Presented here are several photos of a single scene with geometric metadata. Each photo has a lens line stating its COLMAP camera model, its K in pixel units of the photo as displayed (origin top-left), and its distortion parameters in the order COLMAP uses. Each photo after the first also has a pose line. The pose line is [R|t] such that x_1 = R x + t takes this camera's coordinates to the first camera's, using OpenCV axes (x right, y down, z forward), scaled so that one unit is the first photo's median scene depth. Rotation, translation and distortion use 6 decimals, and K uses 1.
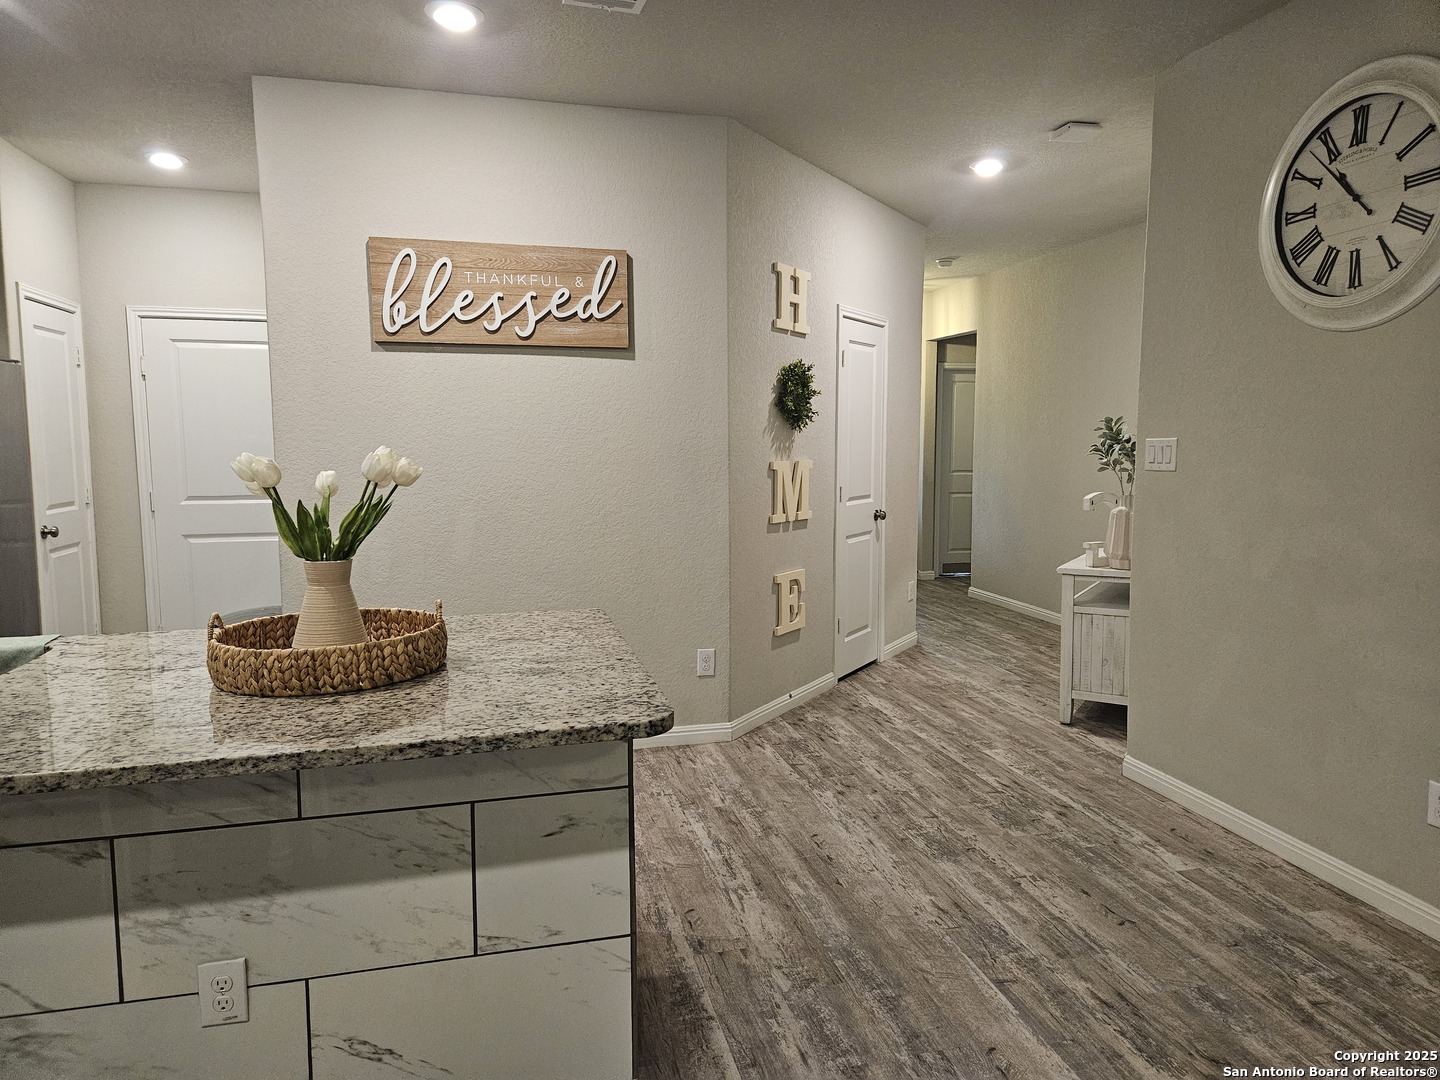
lens RADIAL K [[944.4, 0, 722.3], [0, 944.4, 540.5], [0, 0, 1]] dist [0.087107, -0.078693]
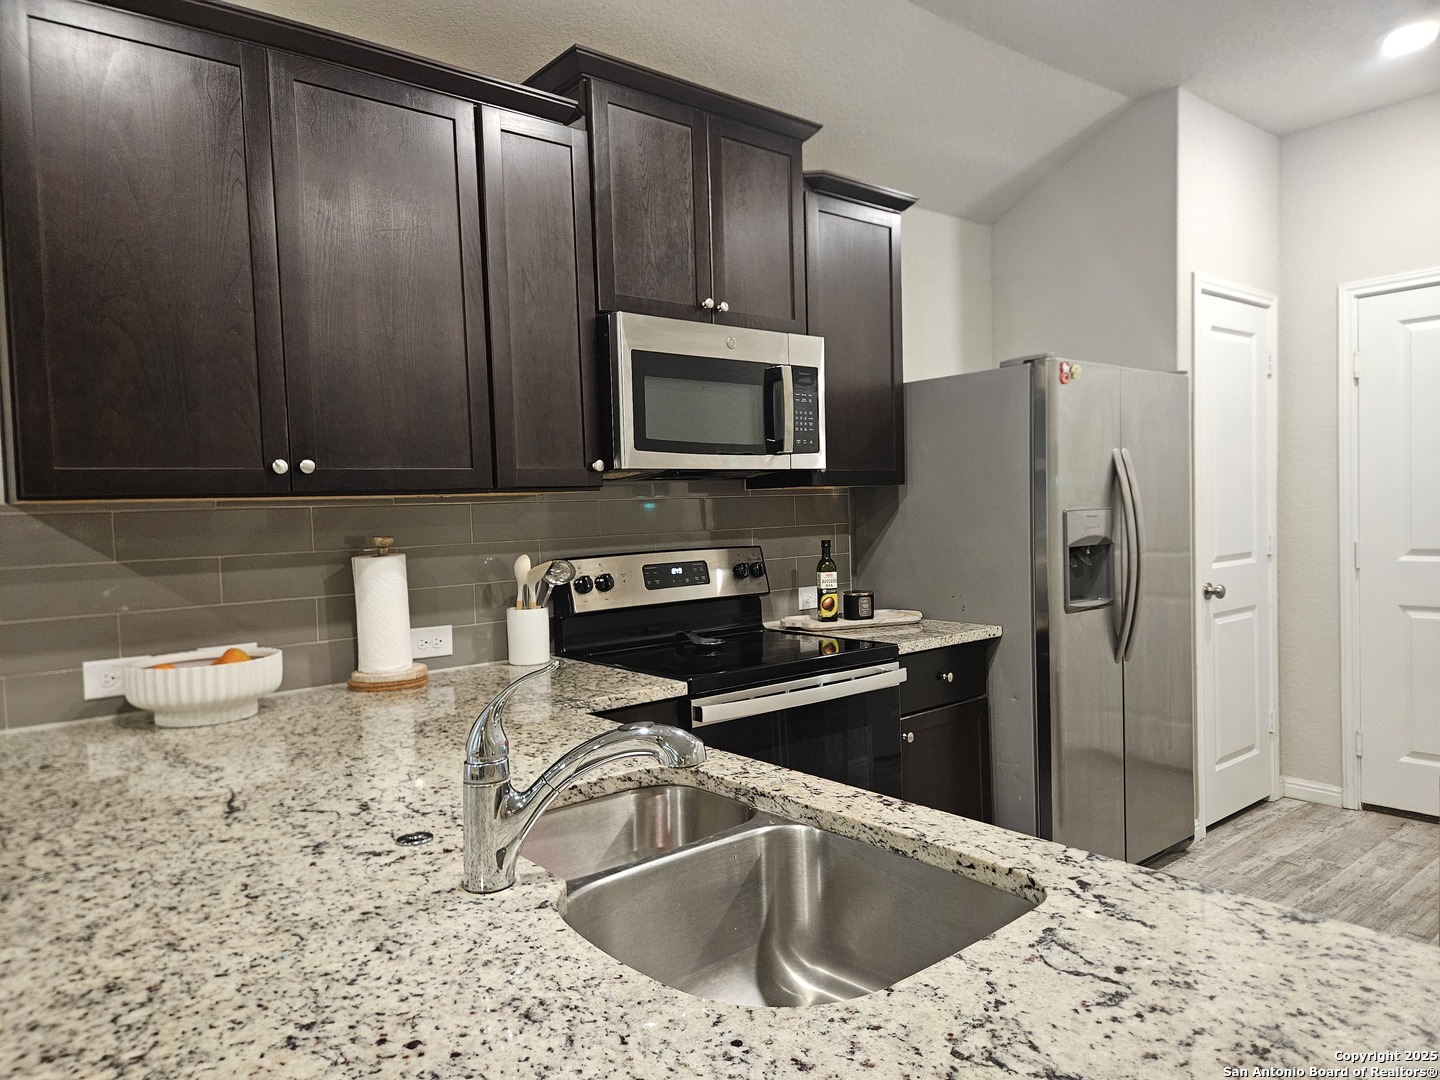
lens RADIAL K [[944.4, 0, 722.3], [0, 944.4, 540.5], [0, 0, 1]] dist [0.087107, -0.078693]
pose [[0.426008, 0.022749, -0.904433, -0.188004], [-0.064083, 0.997932, -0.005083, -0.022489], [0.902447, 0.060124, 0.426585, 0.349240]]
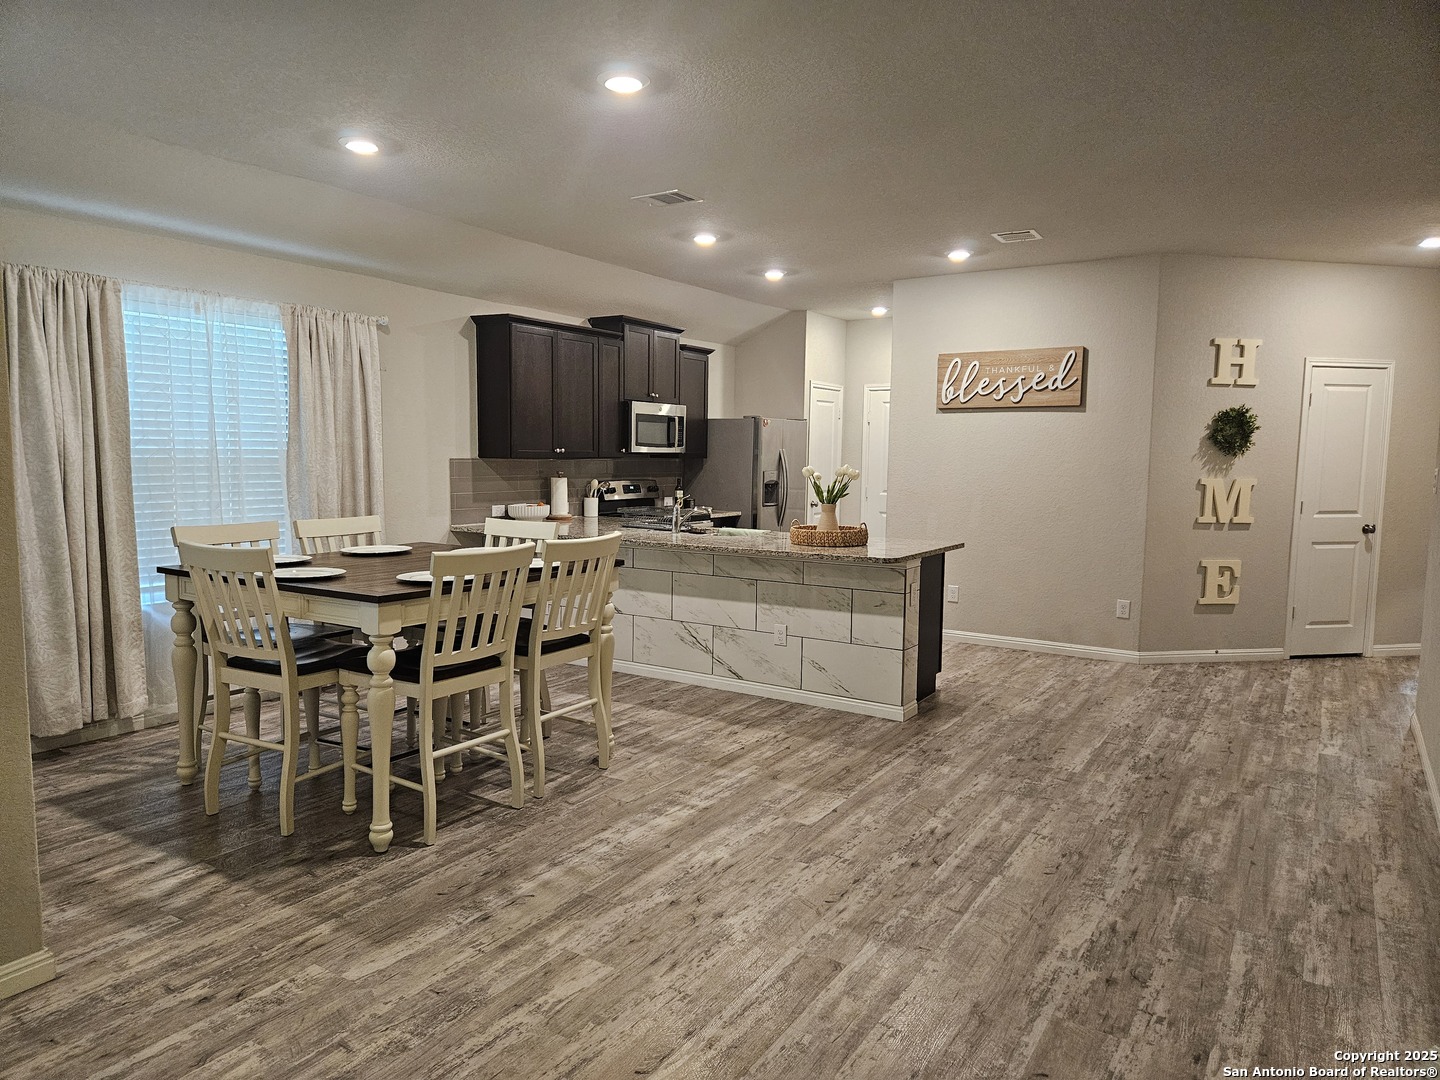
lens RADIAL K [[944.4, 0, 722.3], [0, 944.4, 540.5], [0, 0, 1]] dist [0.087107, -0.078693]
pose [[0.692828, 0.078110, -0.716860, 0.634547], [-0.088883, 0.995786, 0.022598, 0.042400], [0.715604, 0.048060, 0.696851, -0.538390]]
